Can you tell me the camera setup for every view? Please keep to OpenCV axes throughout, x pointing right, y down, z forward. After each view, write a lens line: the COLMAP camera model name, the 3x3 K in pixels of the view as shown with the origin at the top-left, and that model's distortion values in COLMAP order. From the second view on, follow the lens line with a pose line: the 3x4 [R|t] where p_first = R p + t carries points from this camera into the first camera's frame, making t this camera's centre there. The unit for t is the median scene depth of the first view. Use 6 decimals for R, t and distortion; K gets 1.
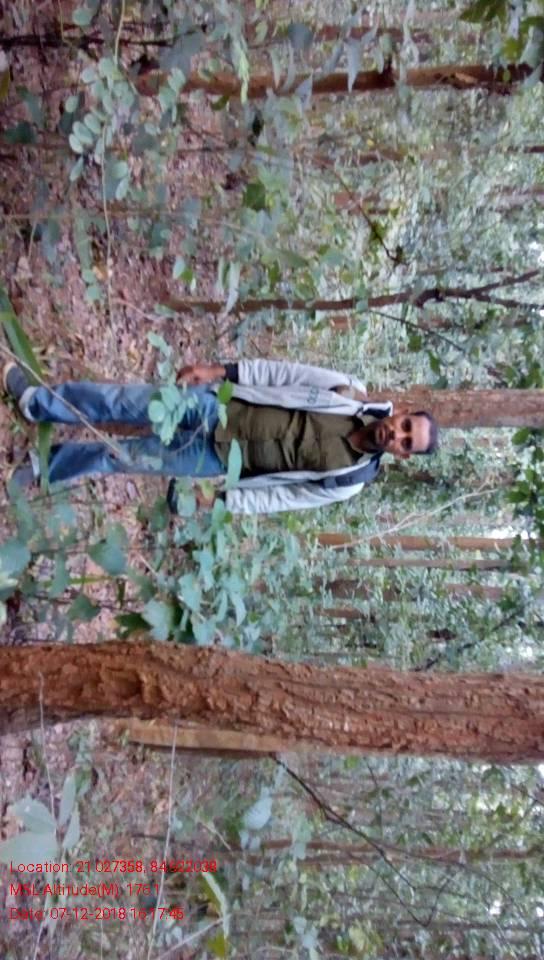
lens RADIAL K [[838.2, 0, 273.9], [0, 838.2, 480.4], [0, 0, 1]] dist [0.010964, -0.101335]
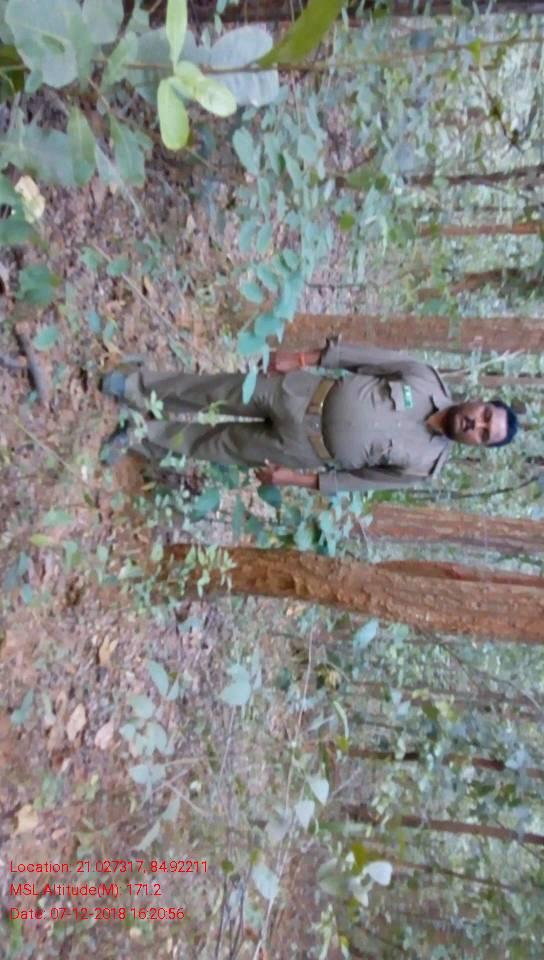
lens RADIAL K [[838.2, 0, 268.6], [0, 838.2, 476.3], [0, 0, 1]] dist [0.010964, -0.101335]
pose [[0.990139, 0.036756, -0.135183, -0.001331], [0.000830, 0.963411, 0.268026, -0.137432], [0.140088, -0.265495, 0.953880, -0.162807]]
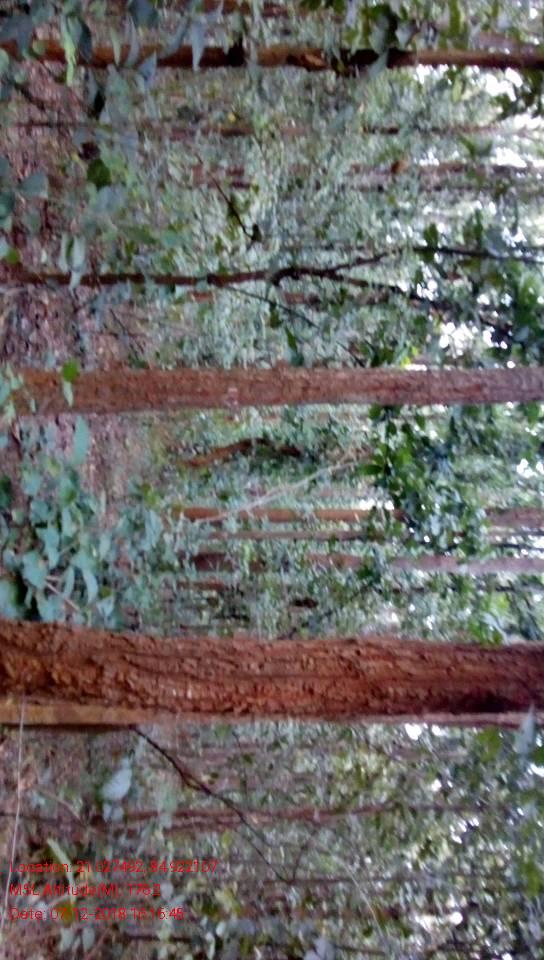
lens RADIAL K [[838.2, 0, 276.7], [0, 838.2, 483.2], [0, 0, 1]] dist [0.010964, -0.101335]
pose [[0.988010, -0.013904, 0.153763, 0.013773], [0.008573, 0.999341, 0.035280, -0.001466], [-0.154152, -0.033539, 0.987478, -0.013834]]
